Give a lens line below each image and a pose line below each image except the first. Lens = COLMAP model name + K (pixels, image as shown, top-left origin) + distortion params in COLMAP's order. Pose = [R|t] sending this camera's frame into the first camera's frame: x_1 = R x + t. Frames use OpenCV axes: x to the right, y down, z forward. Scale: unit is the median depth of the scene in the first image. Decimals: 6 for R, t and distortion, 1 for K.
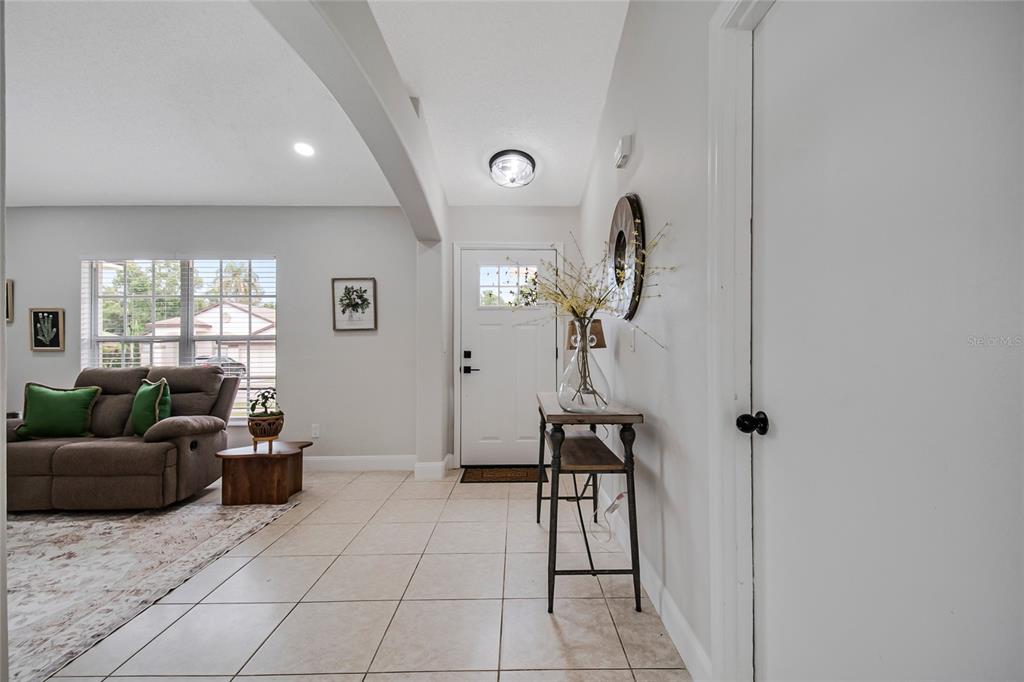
lens RADIAL K [[439.8, 0, 513.9], [0, 439.8, 346.4], [0, 0, 1]] dist [-0.000490, 0.000092]
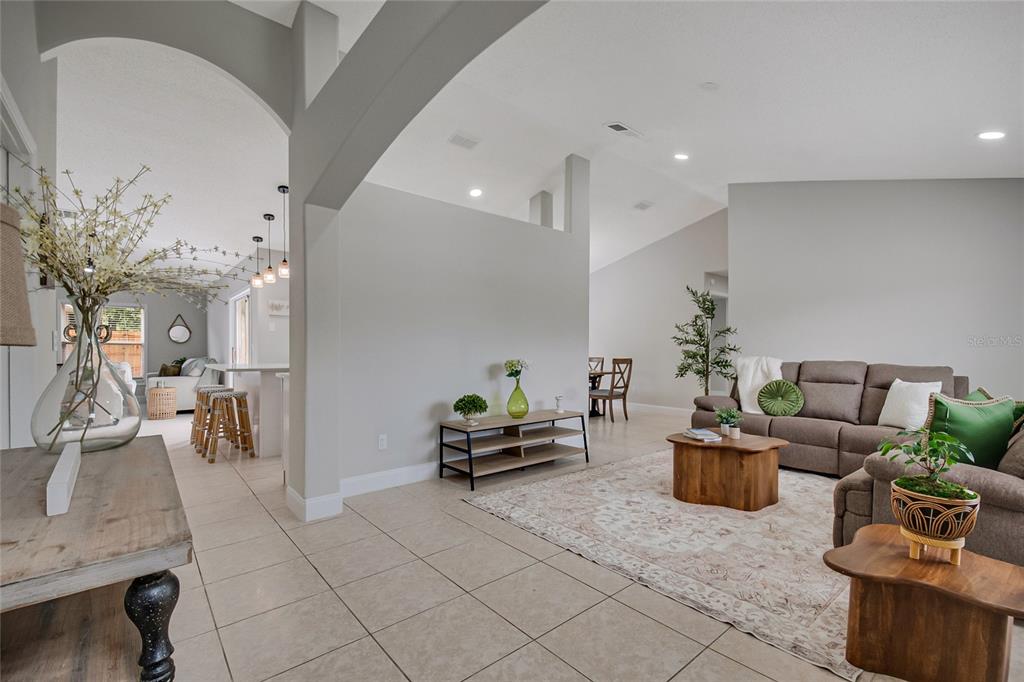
lens RADIAL K [[431.3, 0, 550.7], [0, 431.3, 349.5], [0, 0, 1]] dist [-0.000390, -0.013978]
pose [[-0.717298, 0.003778, -0.696757, 0.038648], [0.007991, 0.999964, -0.002805, 0.005459], [0.696721, -0.007580, -0.717302, 0.929129]]
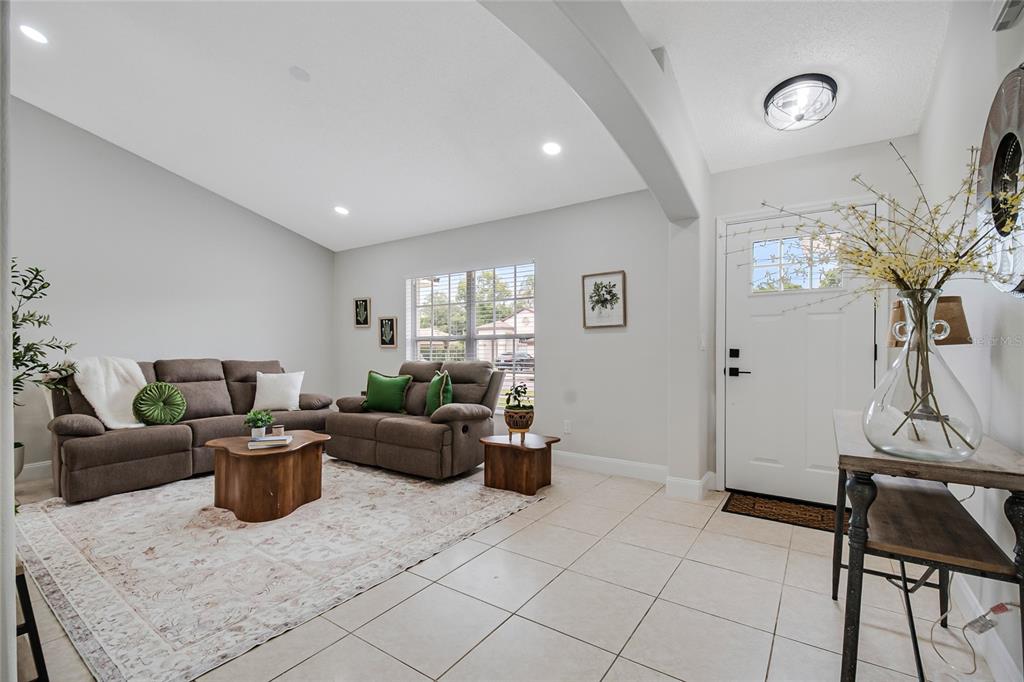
lens RADIAL K [[446.4, 0, 493.7], [0, 446.4, 346.5], [0, 0, 1]] dist [0.010407, -0.016615]
pose [[0.812426, 0.001101, -0.583064, 0.019369], [0.001739, 0.999989, 0.004312, 0.001550], [0.583062, -0.004517, 0.812415, 0.091016]]
